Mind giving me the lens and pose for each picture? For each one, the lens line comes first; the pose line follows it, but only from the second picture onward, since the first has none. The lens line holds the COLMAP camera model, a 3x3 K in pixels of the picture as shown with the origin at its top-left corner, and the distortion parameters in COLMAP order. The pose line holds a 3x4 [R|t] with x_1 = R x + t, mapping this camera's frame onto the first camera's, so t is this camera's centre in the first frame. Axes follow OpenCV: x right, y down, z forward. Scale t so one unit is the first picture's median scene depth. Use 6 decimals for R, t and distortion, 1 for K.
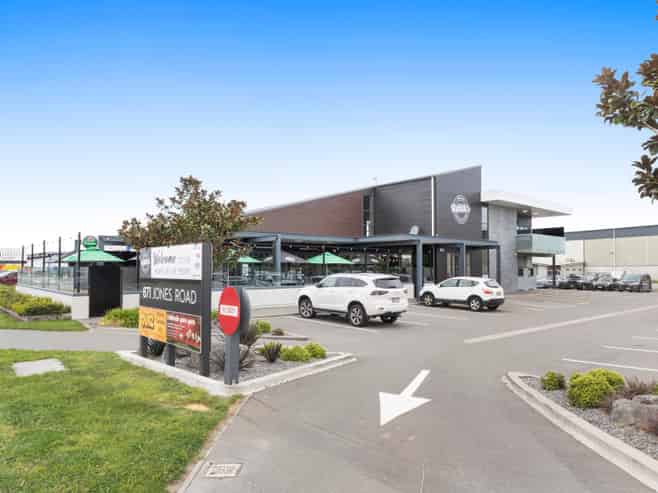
lens RADIAL K [[439.9, 0, 332.8], [0, 439.9, 233.0], [0, 0, 1]] dist [0.003703, 0.001296]
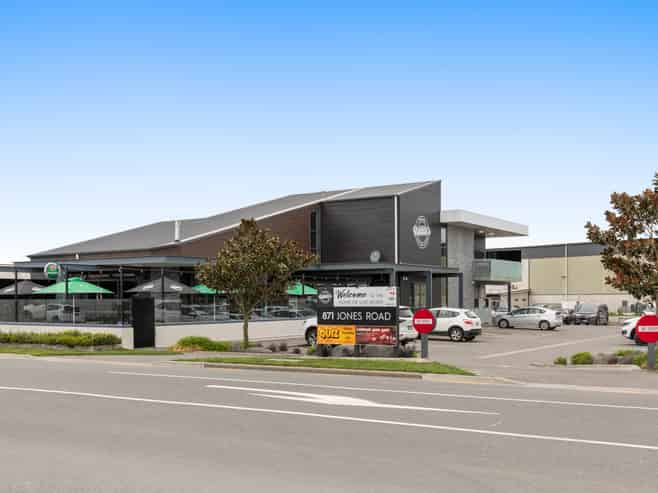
lens RADIAL K [[727.2, 0, 329.0], [0, 727.2, 246.5], [0, 0, 1]] dist [0.004824, 0.010169]
pose [[0.967003, 0.012425, 0.254460, -0.285064], [-0.014323, 0.999882, 0.005609, -0.033430], [-0.254360, -0.009069, 0.967067, -0.396078]]
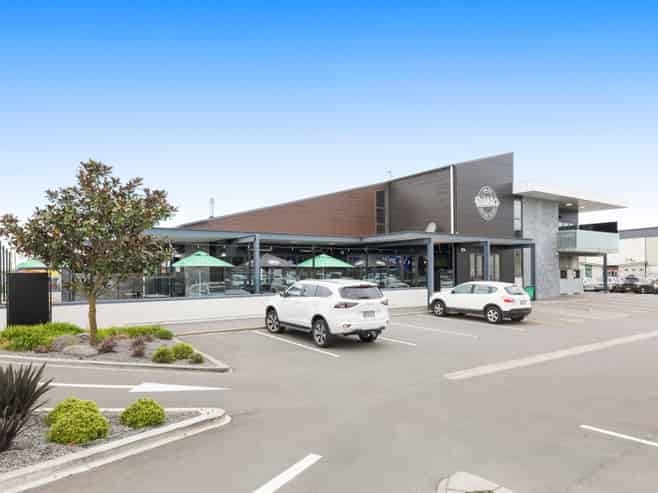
lens RADIAL K [[426.9, 0, 329.0], [0, 426.9, 246.5], [0, 0, 1]] dist [0.007667, 0.000303]
pose [[0.992676, -0.015013, -0.119874, 0.087743], [0.017952, 0.999563, 0.023475, 0.007713], [0.119469, -0.025455, 0.992512, 0.132160]]
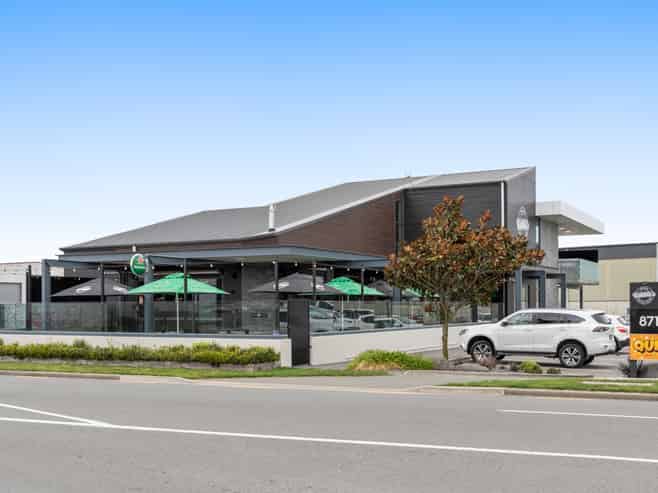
lens RADIAL K [[778.8, 0, 376.7], [0, 778.8, 247.1], [0, 0, 1]] dist [0.001421, -0.002926]
pose [[0.929335, 0.022056, 0.368580, -0.480005], [-0.023342, 0.999727, -0.000970, -0.011021], [-0.368500, -0.007702, 0.929596, -0.167729]]
